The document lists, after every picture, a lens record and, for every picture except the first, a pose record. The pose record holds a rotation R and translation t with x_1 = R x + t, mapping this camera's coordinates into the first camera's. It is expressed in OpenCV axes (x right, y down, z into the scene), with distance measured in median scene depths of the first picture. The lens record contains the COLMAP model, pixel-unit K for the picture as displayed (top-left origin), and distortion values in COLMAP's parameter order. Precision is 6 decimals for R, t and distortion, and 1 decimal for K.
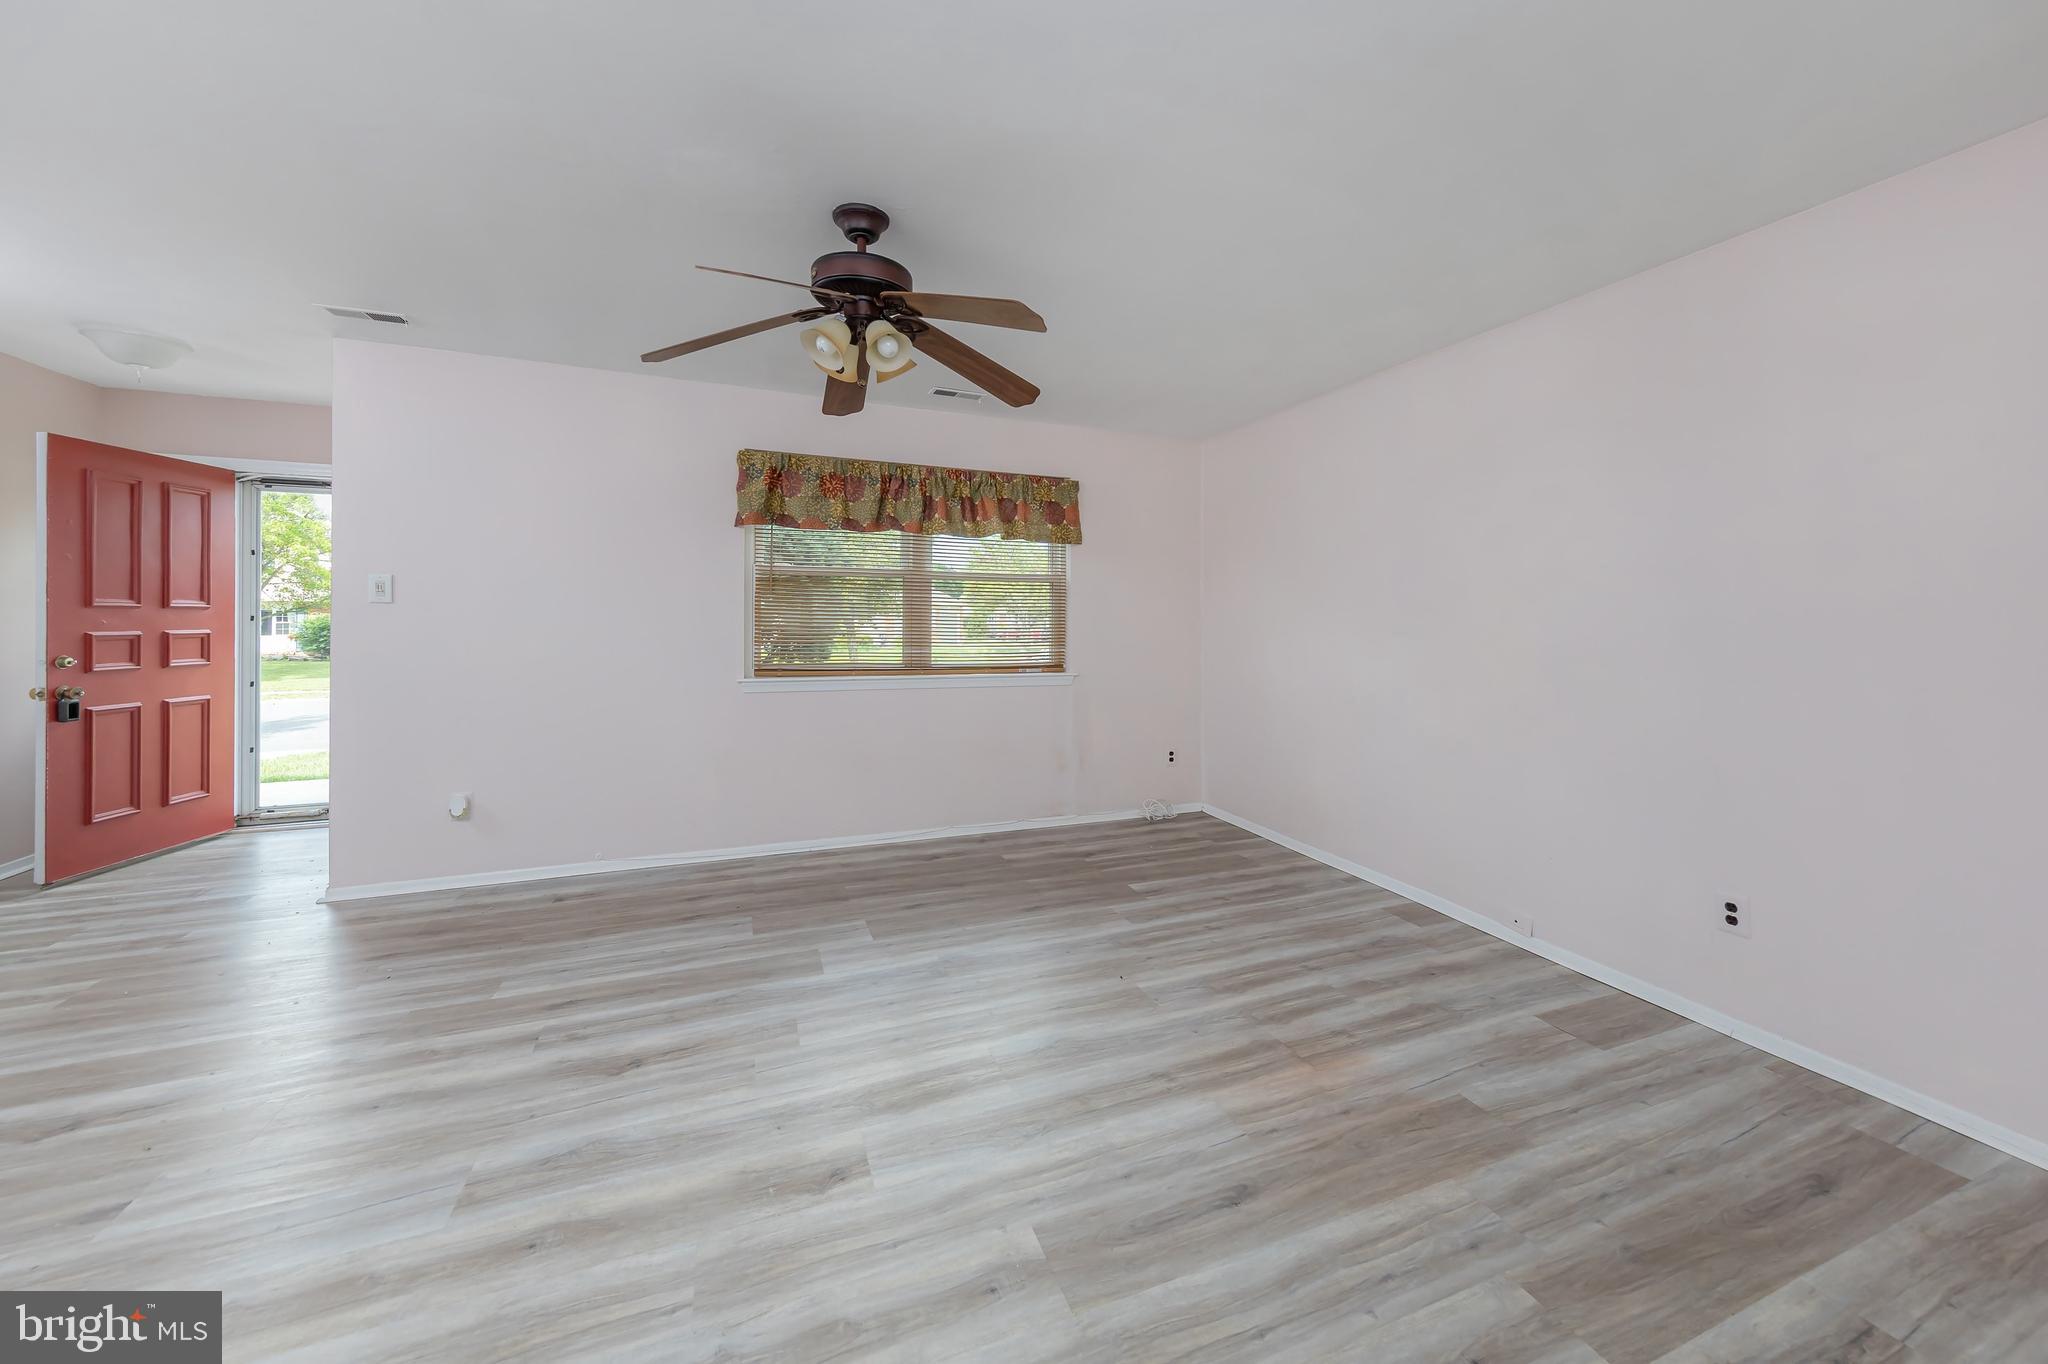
lens RADIAL K [[838.4, 0, 1025.8], [0, 838.4, 615.2], [0, 0, 1]] dist [0.008315, -0.000336]
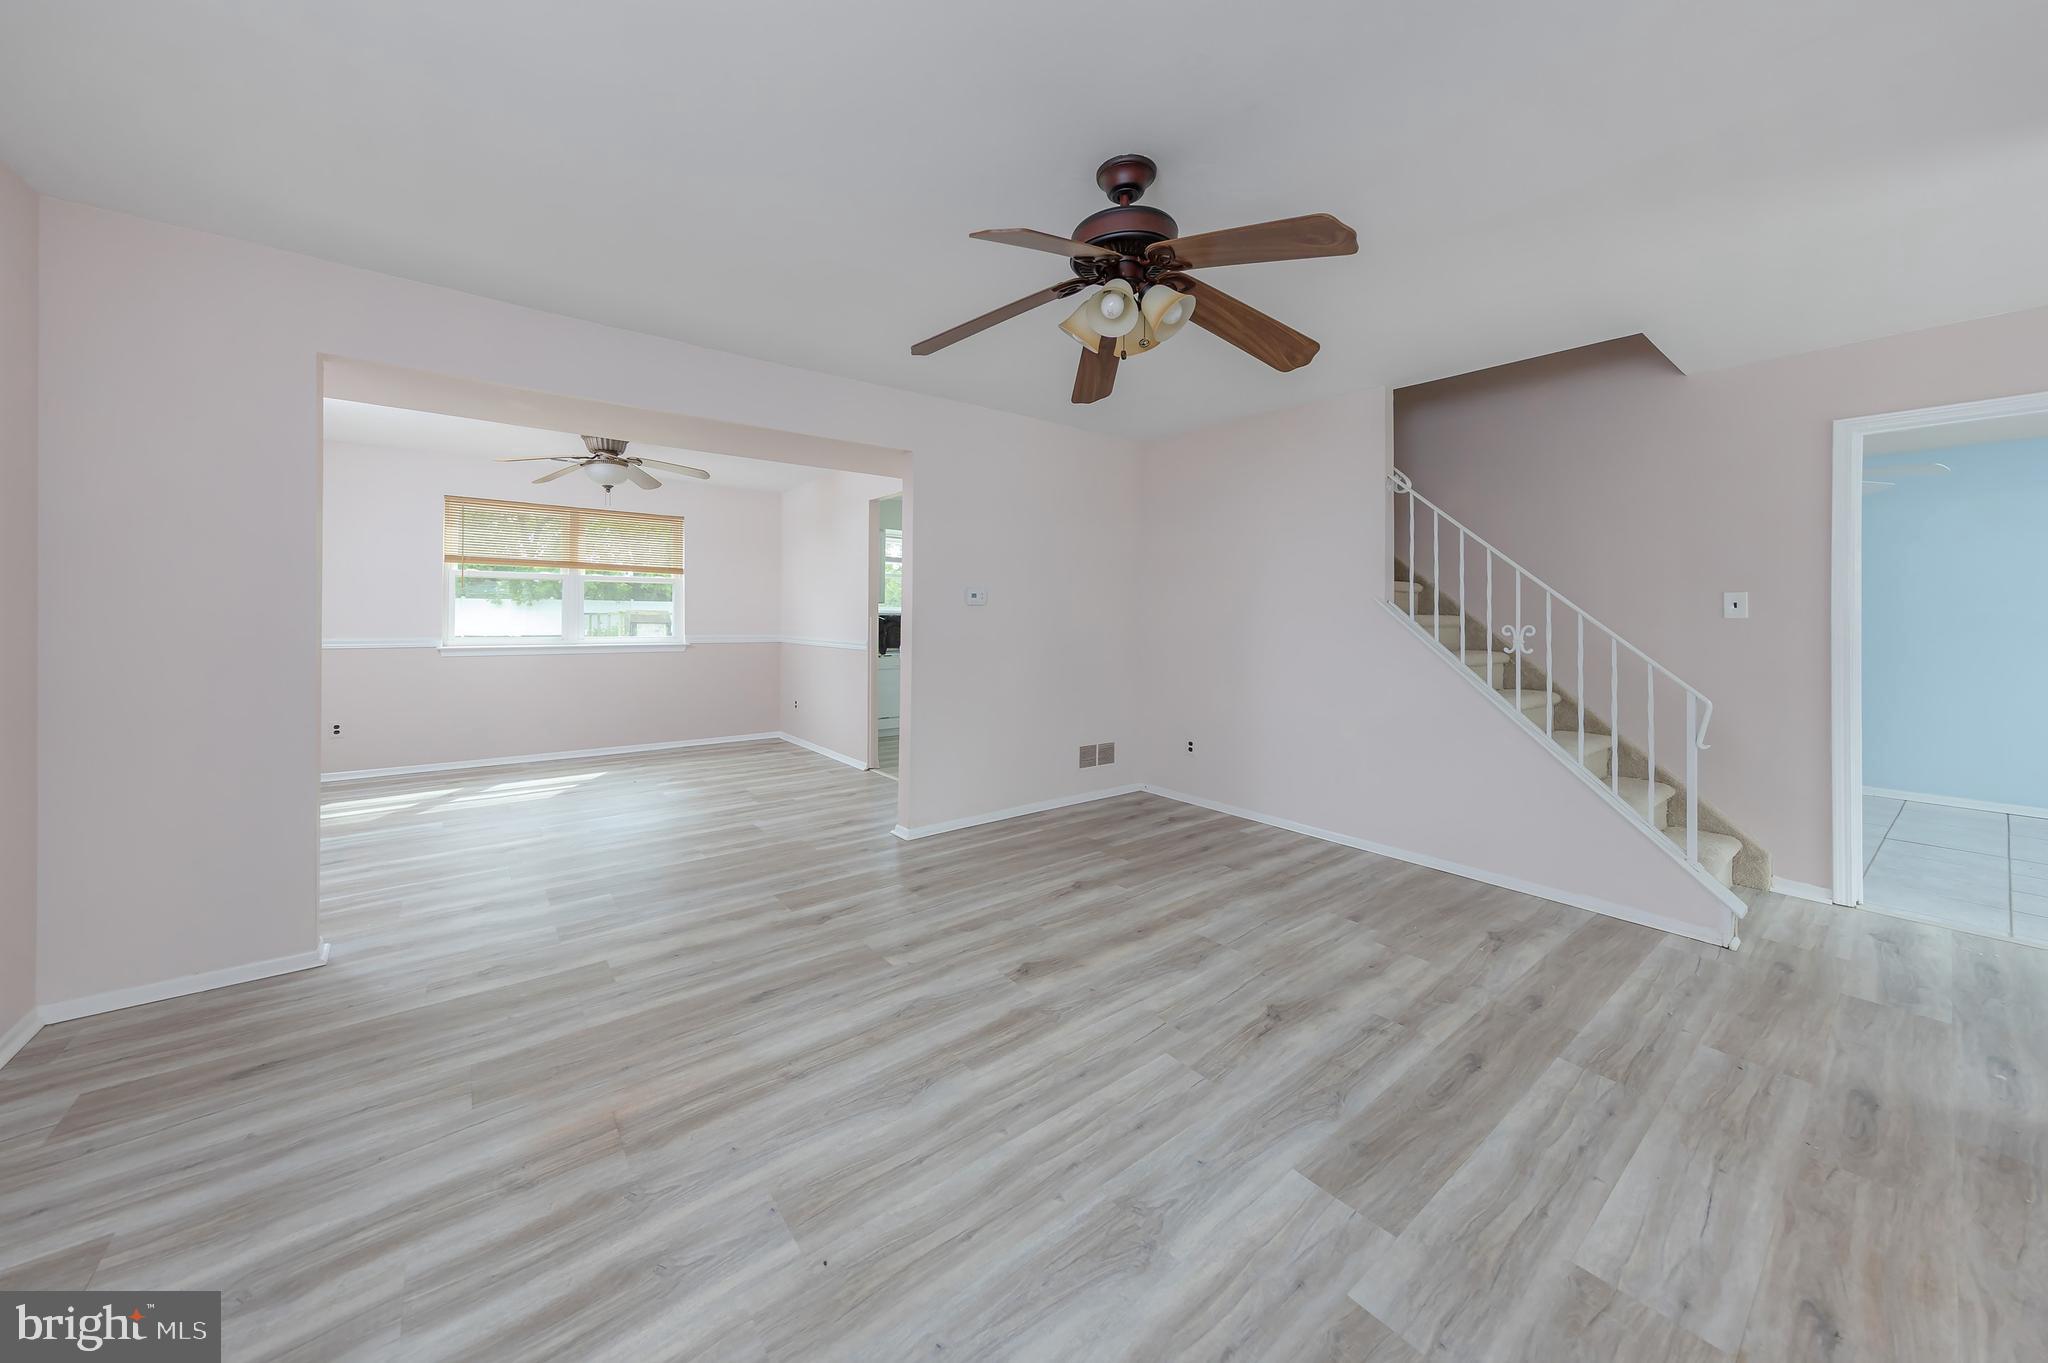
lens RADIAL K [[838.4, 0, 1025.8], [0, 838.4, 614.7], [0, 0, 1]] dist [0.008315, -0.000336]
pose [[-0.952340, -0.017551, -0.304533, 0.110924], [-0.016116, 0.999844, -0.007227, 0.003494], [0.304612, -0.001975, -0.952475, 1.057548]]
